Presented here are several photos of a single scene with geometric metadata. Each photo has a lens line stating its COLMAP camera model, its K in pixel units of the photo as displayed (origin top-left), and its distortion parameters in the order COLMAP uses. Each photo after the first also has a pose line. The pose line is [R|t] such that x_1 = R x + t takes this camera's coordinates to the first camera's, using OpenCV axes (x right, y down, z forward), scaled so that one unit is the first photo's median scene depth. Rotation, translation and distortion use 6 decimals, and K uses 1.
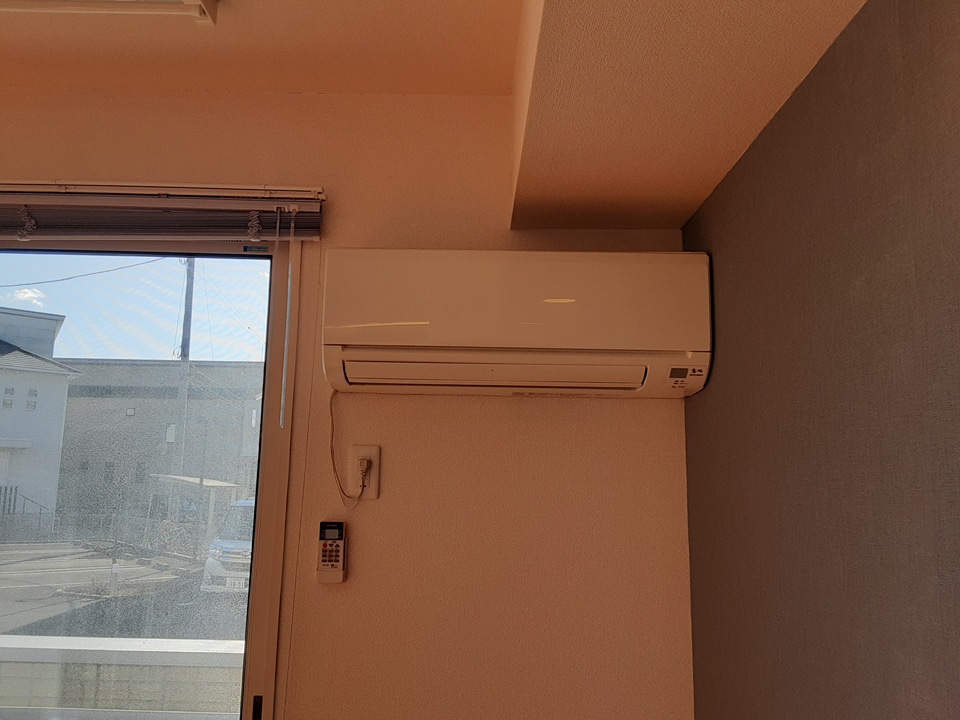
lens RADIAL K [[780.0, 0, 480.0], [0, 780.0, 360.0], [0, 0, 1]] dist [0.102718, -0.126766]
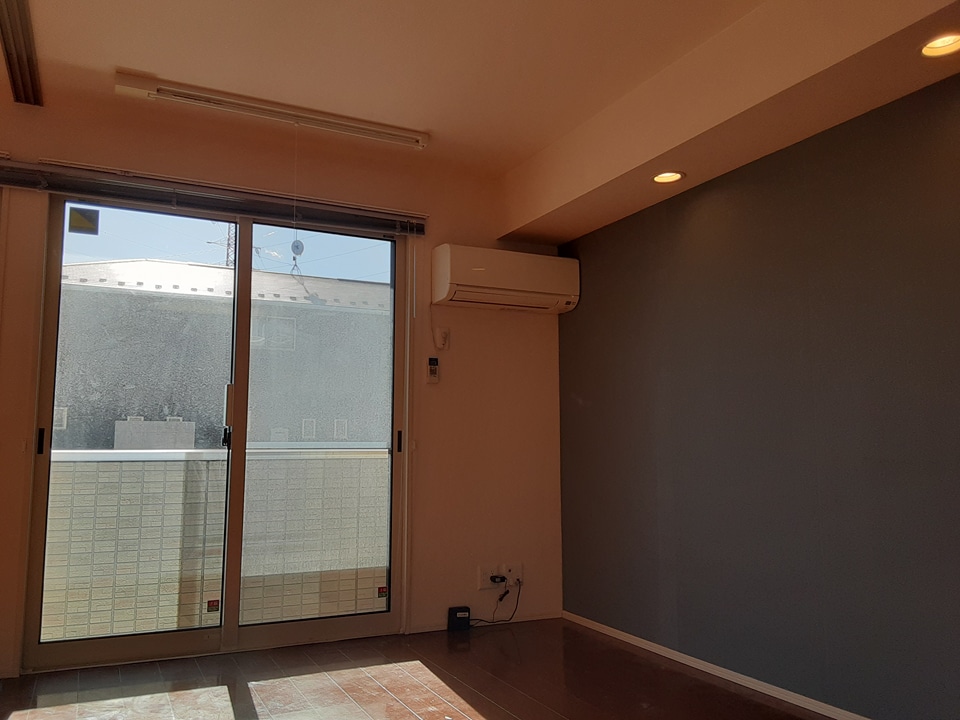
lens RADIAL K [[780.0, 0, 480.0], [0, 780.0, 360.0], [0, 0, 1]] dist [0.102718, -0.126766]
pose [[0.888896, 0.028735, 0.457207, -1.129315], [-0.049556, 0.998206, 0.033609, 0.124211], [-0.455421, -0.052532, 0.888725, -1.152628]]
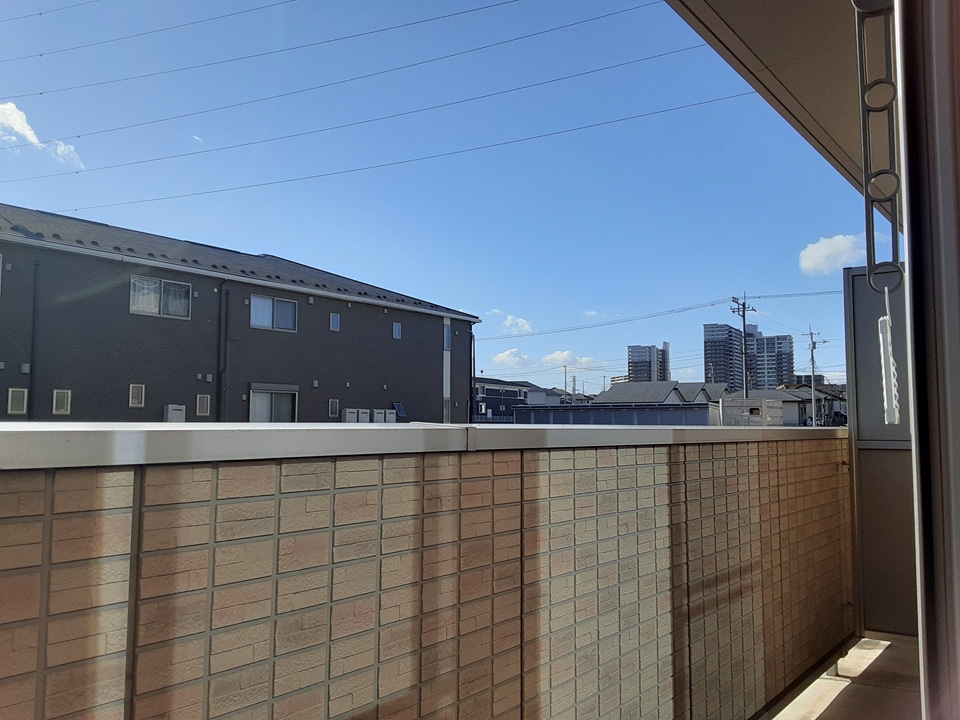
lens RADIAL K [[780.0, 0, 480.0], [0, 780.0, 360.0], [0, 0, 1]] dist [0.102718, -0.126766]
pose [[0.605810, 0.046695, 0.794238, -2.093185], [-0.104196, 0.994335, 0.021017, 0.446527], [-0.788757, -0.095488, 0.607243, 1.015219]]
